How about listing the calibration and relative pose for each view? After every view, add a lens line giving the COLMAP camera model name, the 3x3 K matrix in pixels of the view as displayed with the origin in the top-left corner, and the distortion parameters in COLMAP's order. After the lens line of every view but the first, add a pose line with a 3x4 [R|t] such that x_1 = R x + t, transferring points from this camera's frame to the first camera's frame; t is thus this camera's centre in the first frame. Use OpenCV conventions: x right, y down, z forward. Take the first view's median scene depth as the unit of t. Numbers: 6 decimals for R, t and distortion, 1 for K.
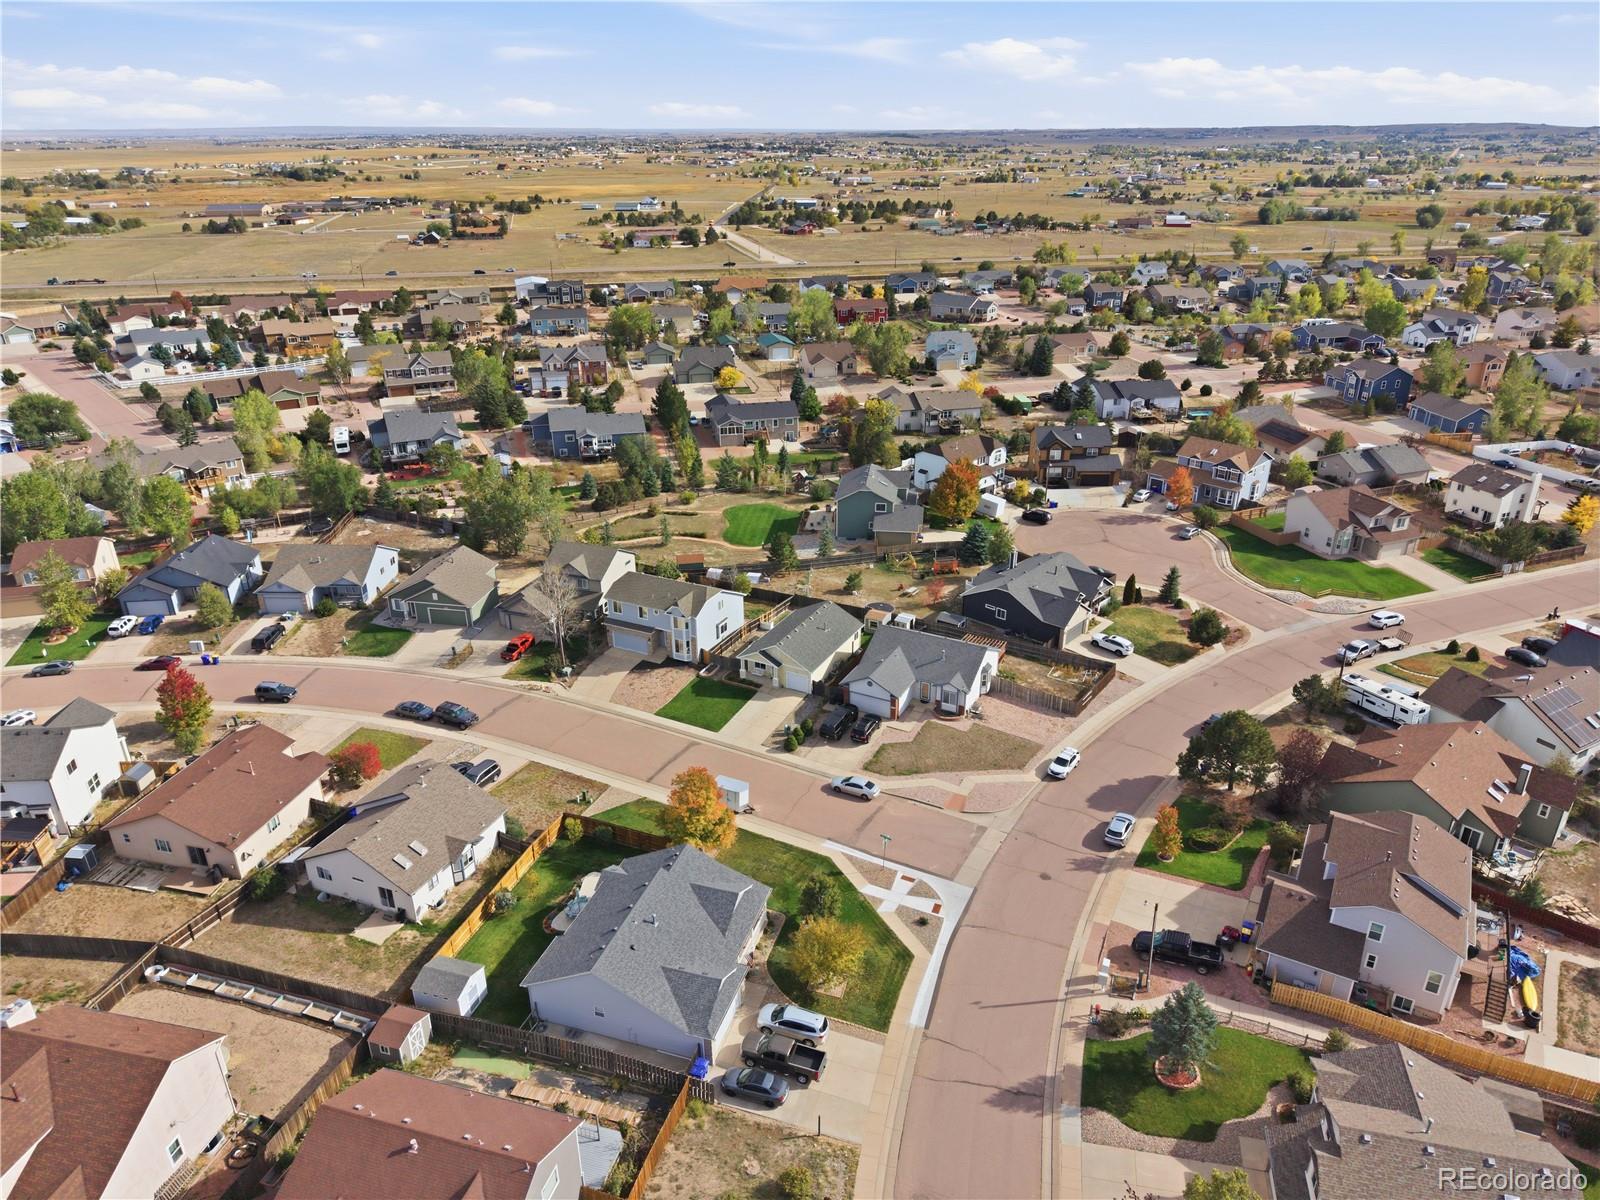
lens RADIAL K [[1065.3, 0, 799.0], [0, 1065.3, 599.4], [0, 0, 1]] dist [0.032565, -0.037689]
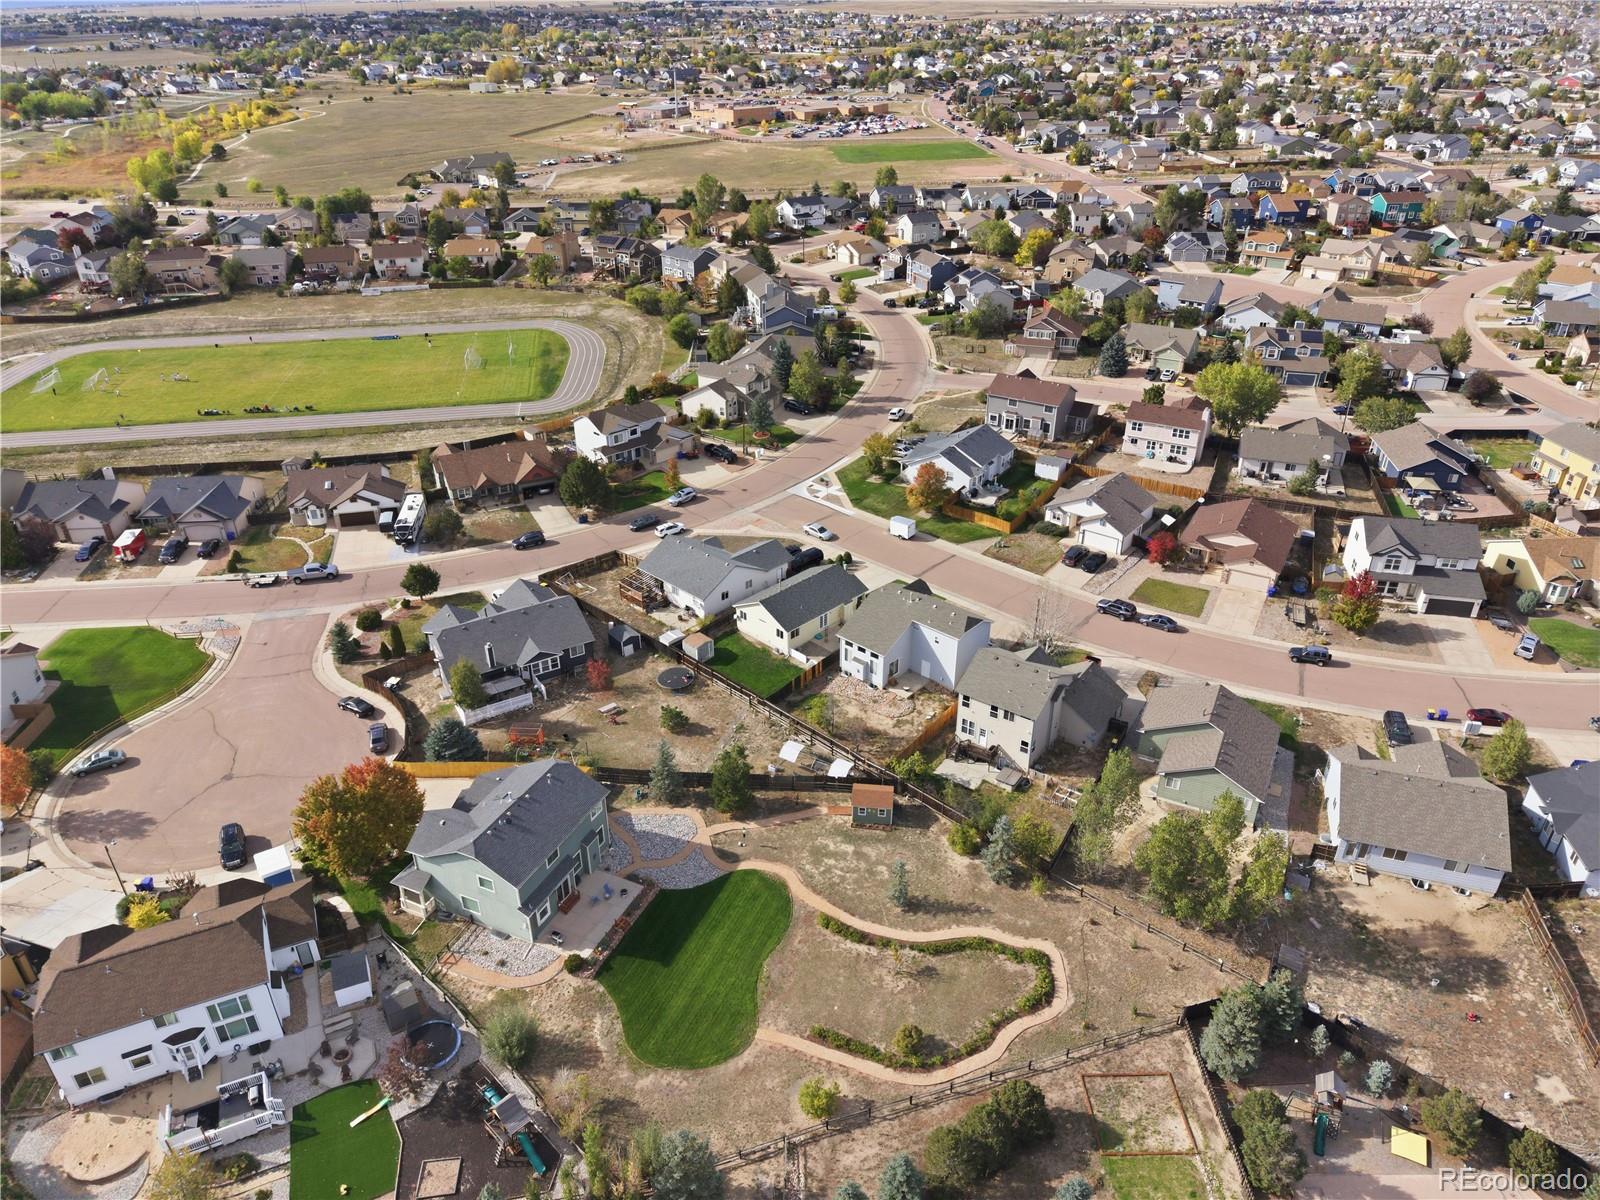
lens RADIAL K [[1071.2, 0, 800.0], [0, 1071.2, 600.0], [0, 0, 1]] dist [0.005219, -0.002796]
pose [[-0.961901, -0.125597, 0.242842, -0.189585], [0.119808, 0.604764, 0.787341, -0.603604], [-0.245750, 0.786439, -0.566676, 1.225351]]
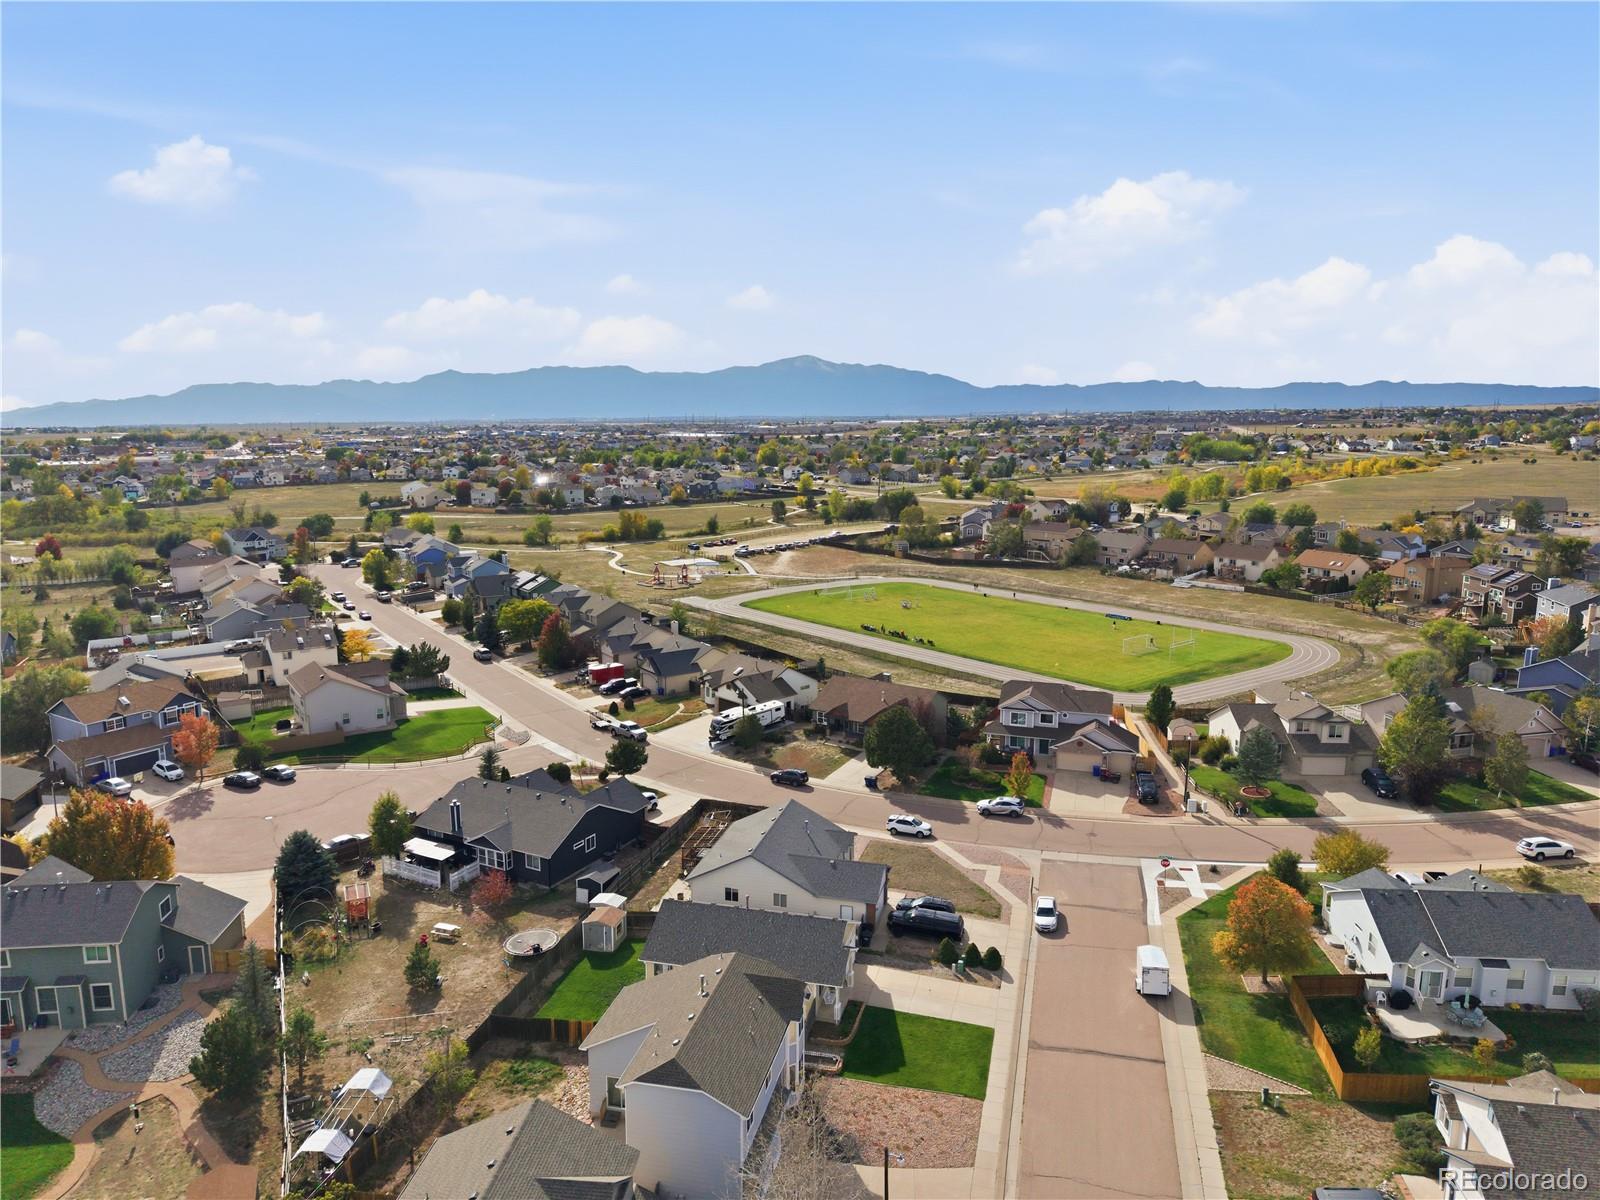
lens RADIAL K [[1071.2, 0, 800.0], [0, 1071.2, 600.0], [0, 0, 1]] dist [0.005219, -0.002796]
pose [[-0.227738, -0.160560, 0.960394, -0.436291], [0.401471, 0.883092, 0.242838, -0.212042], [-0.887106, 0.440873, -0.136653, 0.747482]]
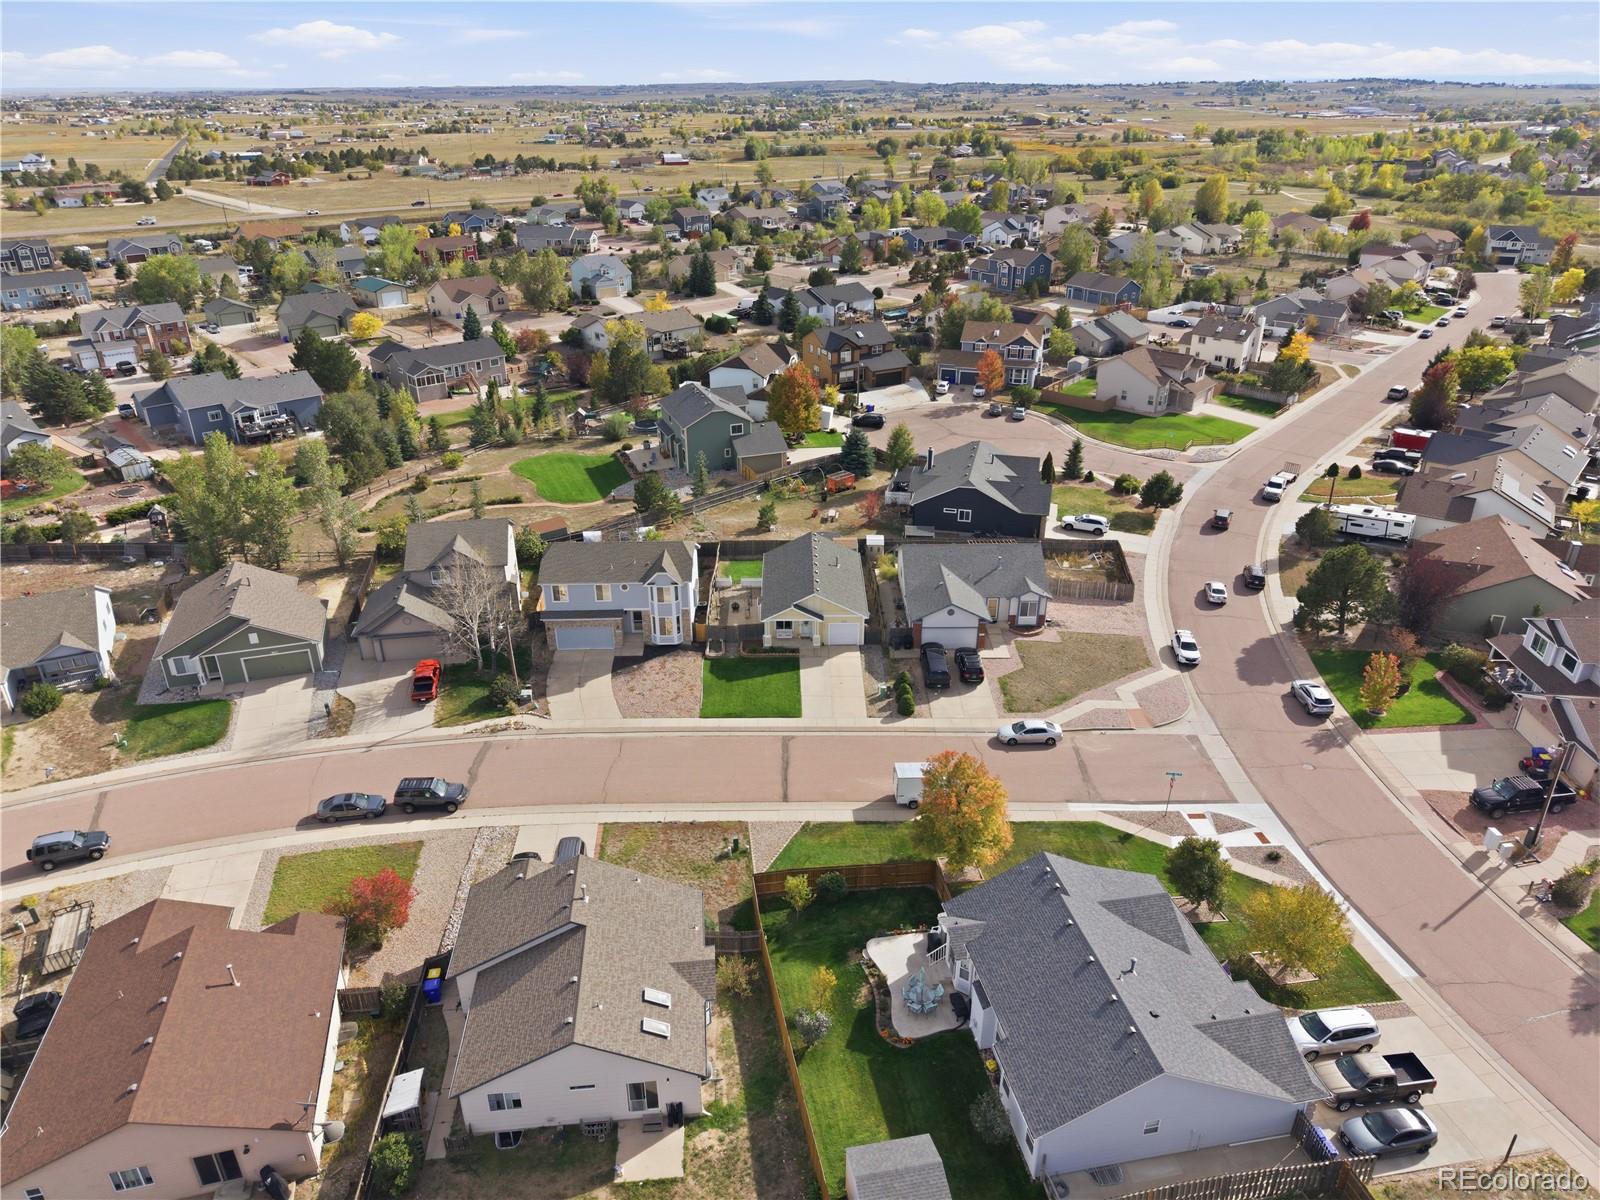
lens RADIAL K [[1071.2, 0, 800.0], [0, 1071.2, 600.0], [0, 0, 1]] dist [0.005219, -0.002796]
pose [[0.881690, -0.206168, 0.424403, -0.263153], [0.192394, 0.978402, 0.075595, -0.008892], [-0.430822, 0.015001, 0.902312, 0.222983]]
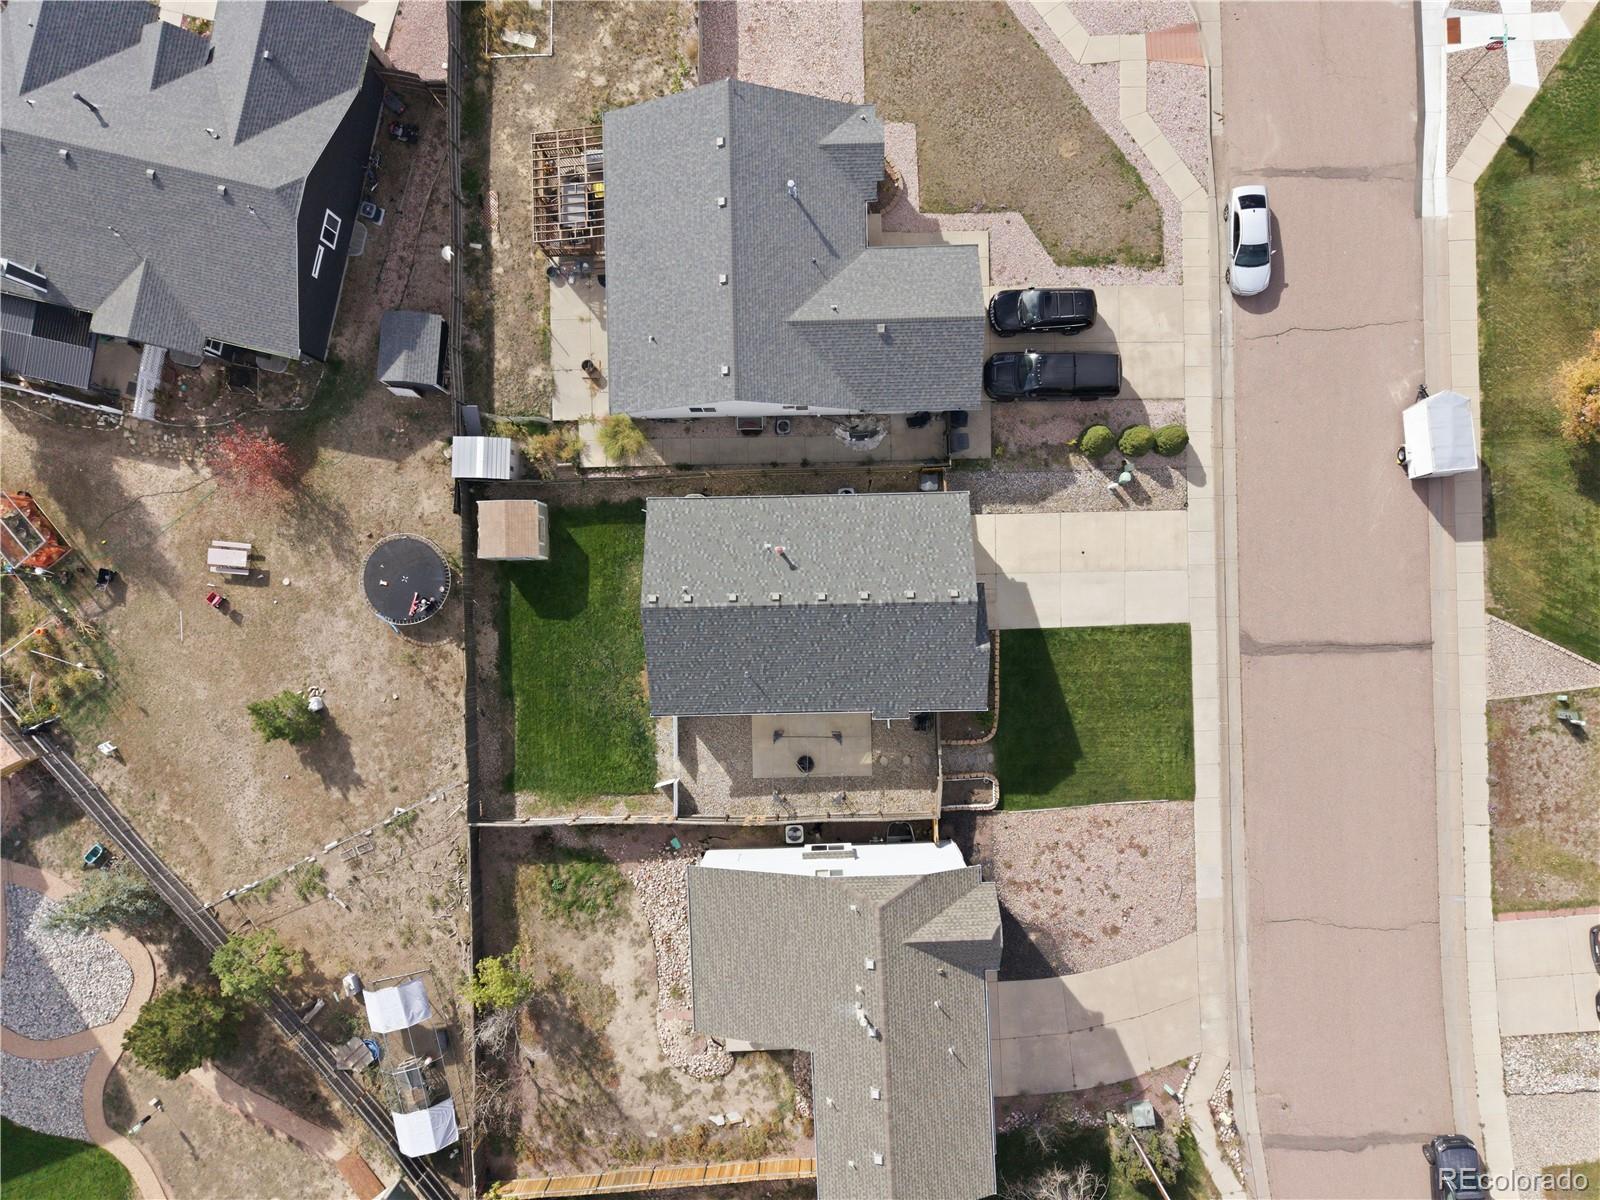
lens RADIAL K [[1071.2, 0, 800.0], [0, 1071.2, 600.0], [0, 0, 1]] dist [0.005219, -0.002796]
pose [[-0.483081, -0.875414, 0.016833, 0.000303], [0.378502, -0.191456, 0.905583, -0.226964], [-0.789537, 0.443841, 0.423835, 0.648955]]
